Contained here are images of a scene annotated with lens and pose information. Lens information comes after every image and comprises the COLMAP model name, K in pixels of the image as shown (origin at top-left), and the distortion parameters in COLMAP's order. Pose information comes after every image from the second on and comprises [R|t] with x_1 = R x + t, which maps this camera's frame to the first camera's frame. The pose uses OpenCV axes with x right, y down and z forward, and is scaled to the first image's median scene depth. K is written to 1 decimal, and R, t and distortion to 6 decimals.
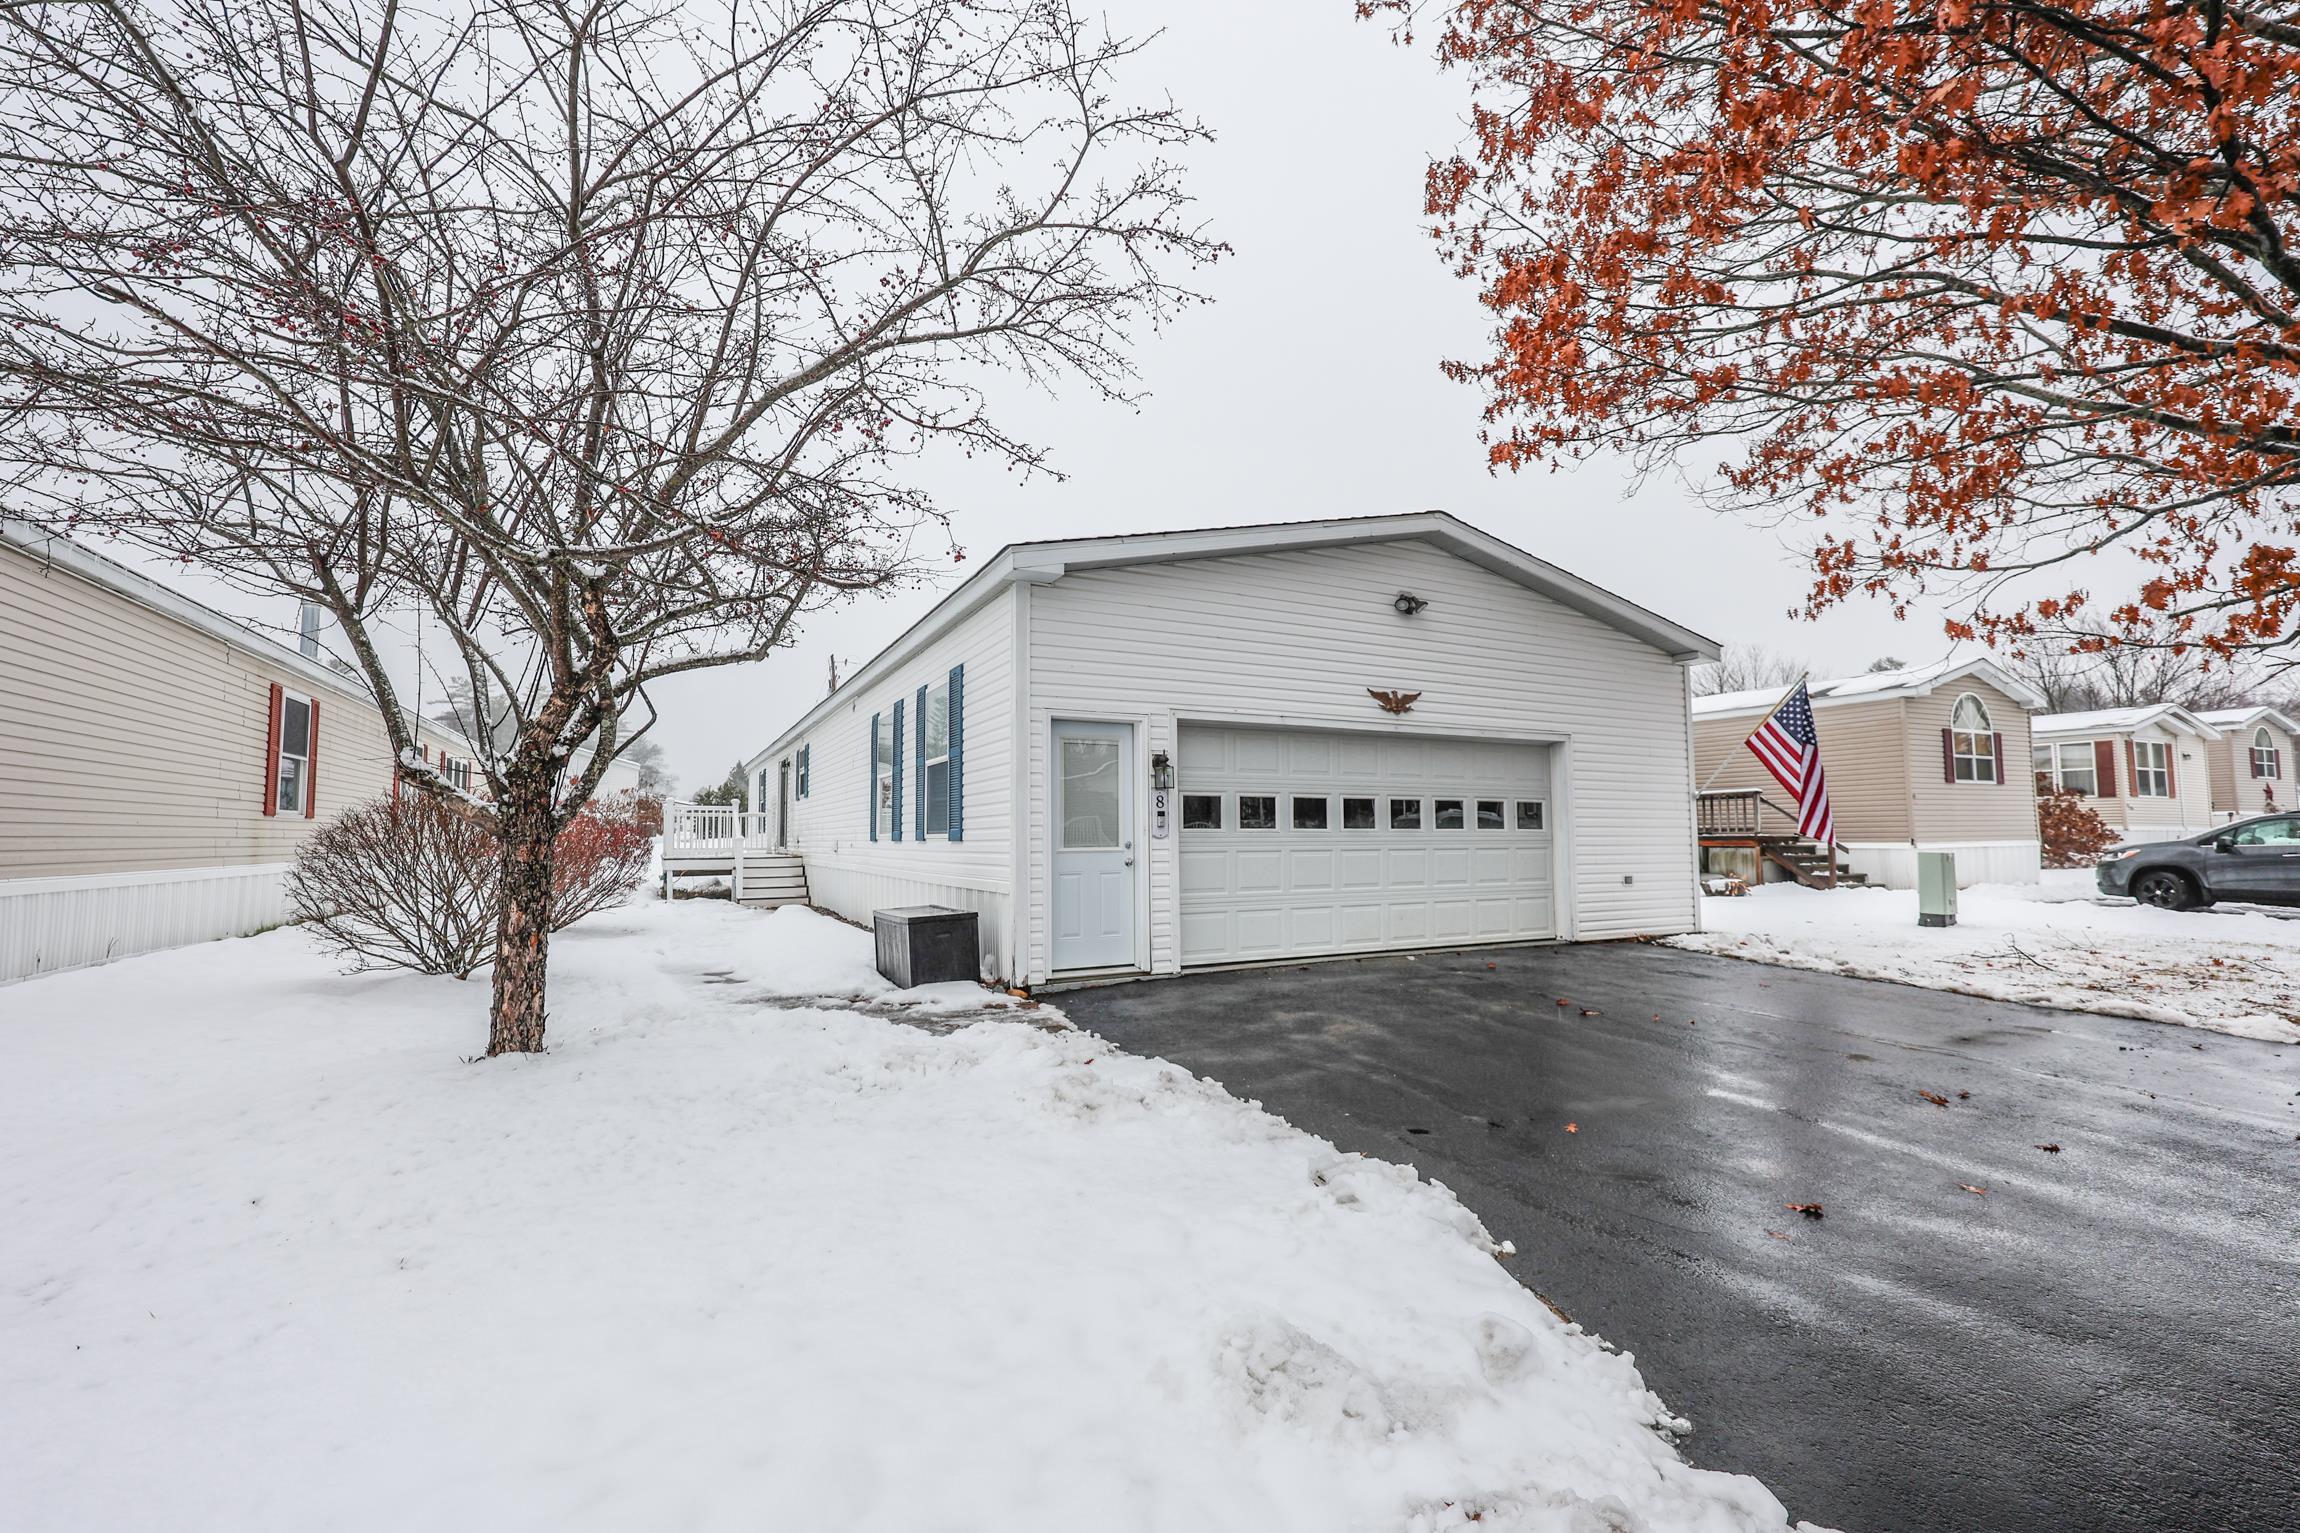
lens RADIAL K [[958.9, 0, 1137.1], [0, 958.9, 768.7], [0, 0, 1]] dist [0.002737, 0.000114]
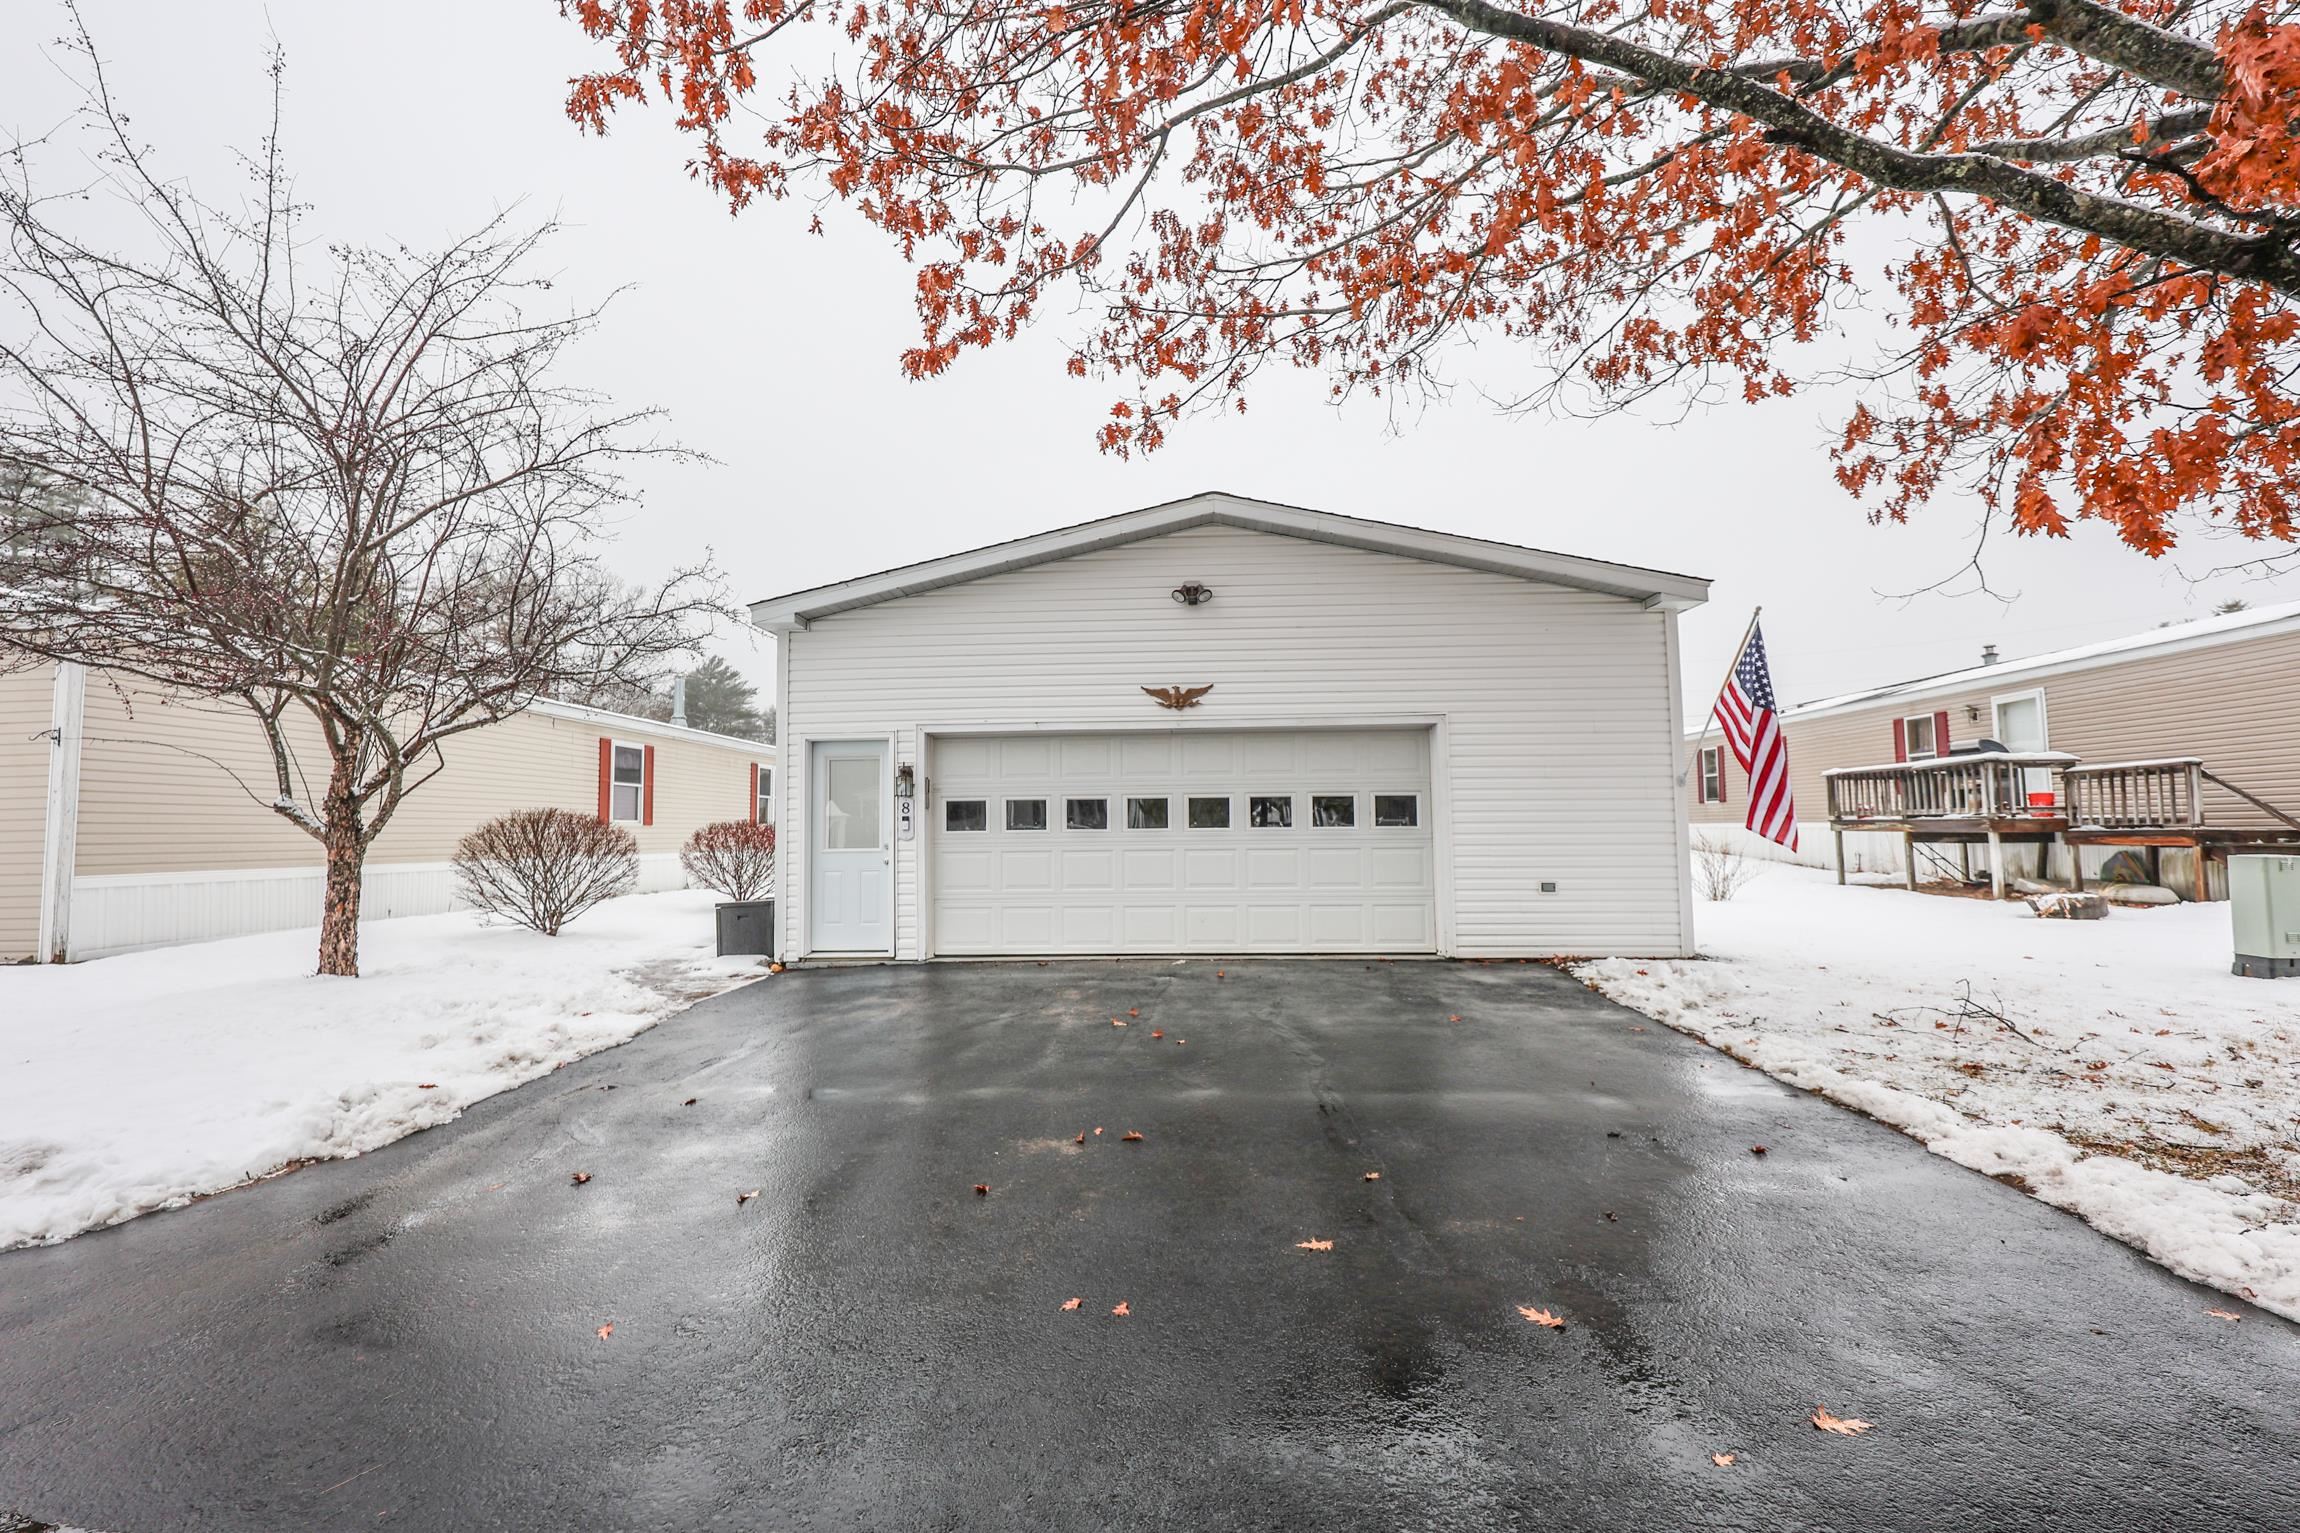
lens RADIAL K [[943.8, 0, 1129.6], [0, 943.8, 765.6], [0, 0, 1]] dist [0.001124, -0.000190]
pose [[0.856953, -0.045630, -0.513371, 0.711792], [0.042694, 0.998935, -0.017522, 0.013719], [0.513623, -0.006902, 0.857988, 0.157245]]
